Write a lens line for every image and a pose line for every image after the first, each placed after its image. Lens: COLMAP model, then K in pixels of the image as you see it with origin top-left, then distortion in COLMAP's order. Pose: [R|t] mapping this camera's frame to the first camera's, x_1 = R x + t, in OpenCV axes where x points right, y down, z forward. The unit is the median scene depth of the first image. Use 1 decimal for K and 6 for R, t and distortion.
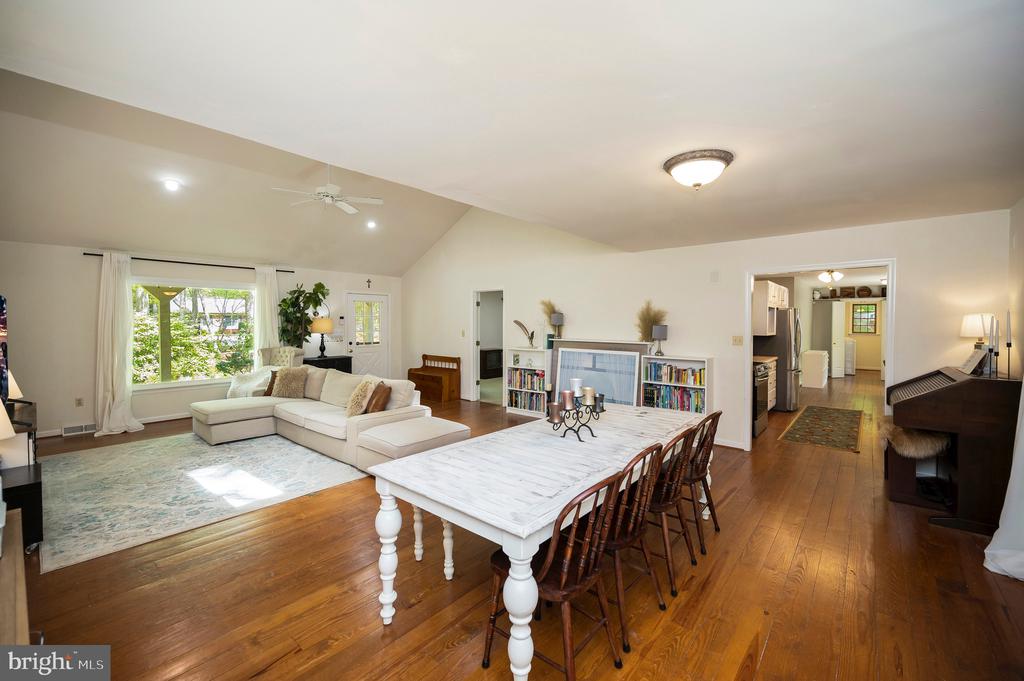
lens RADIAL K [[422.6, 0, 507.2], [0, 422.6, 328.8], [0, 0, 1]] dist [-0.010671, 0.000125]
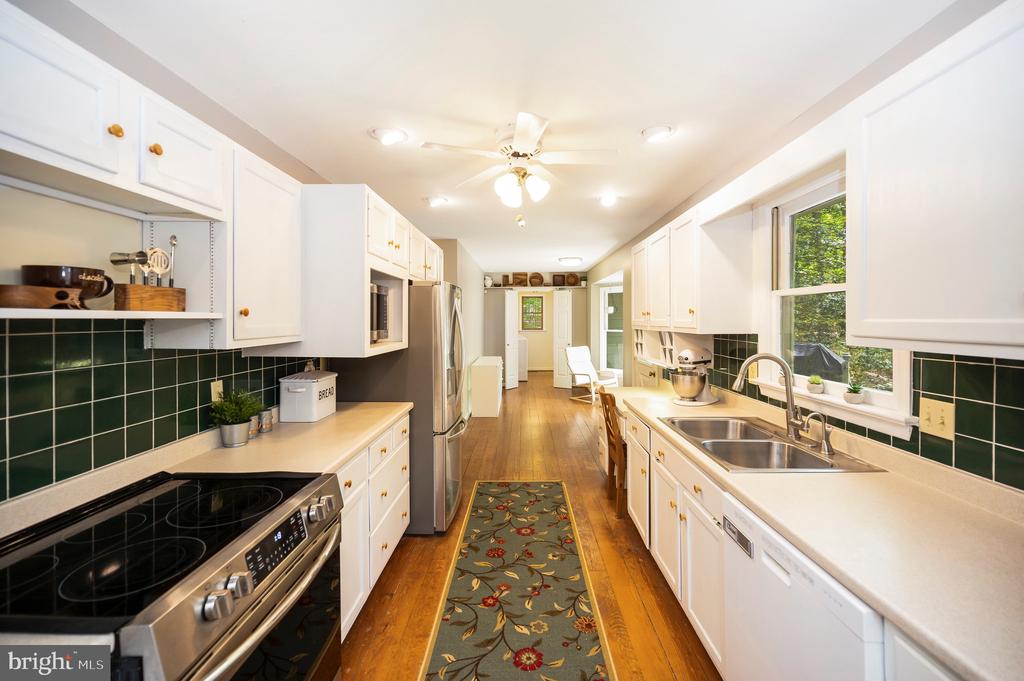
lens RADIAL K [[422.6, 0, 499.3], [0, 422.6, 322.6], [0, 0, 1]] dist [-0.010671, 0.000125]
pose [[0.788520, -0.011797, 0.614896, 0.469247], [0.016837, 0.999855, -0.002408, -0.007146], [-0.614778, 0.012252, 0.788605, 0.643280]]
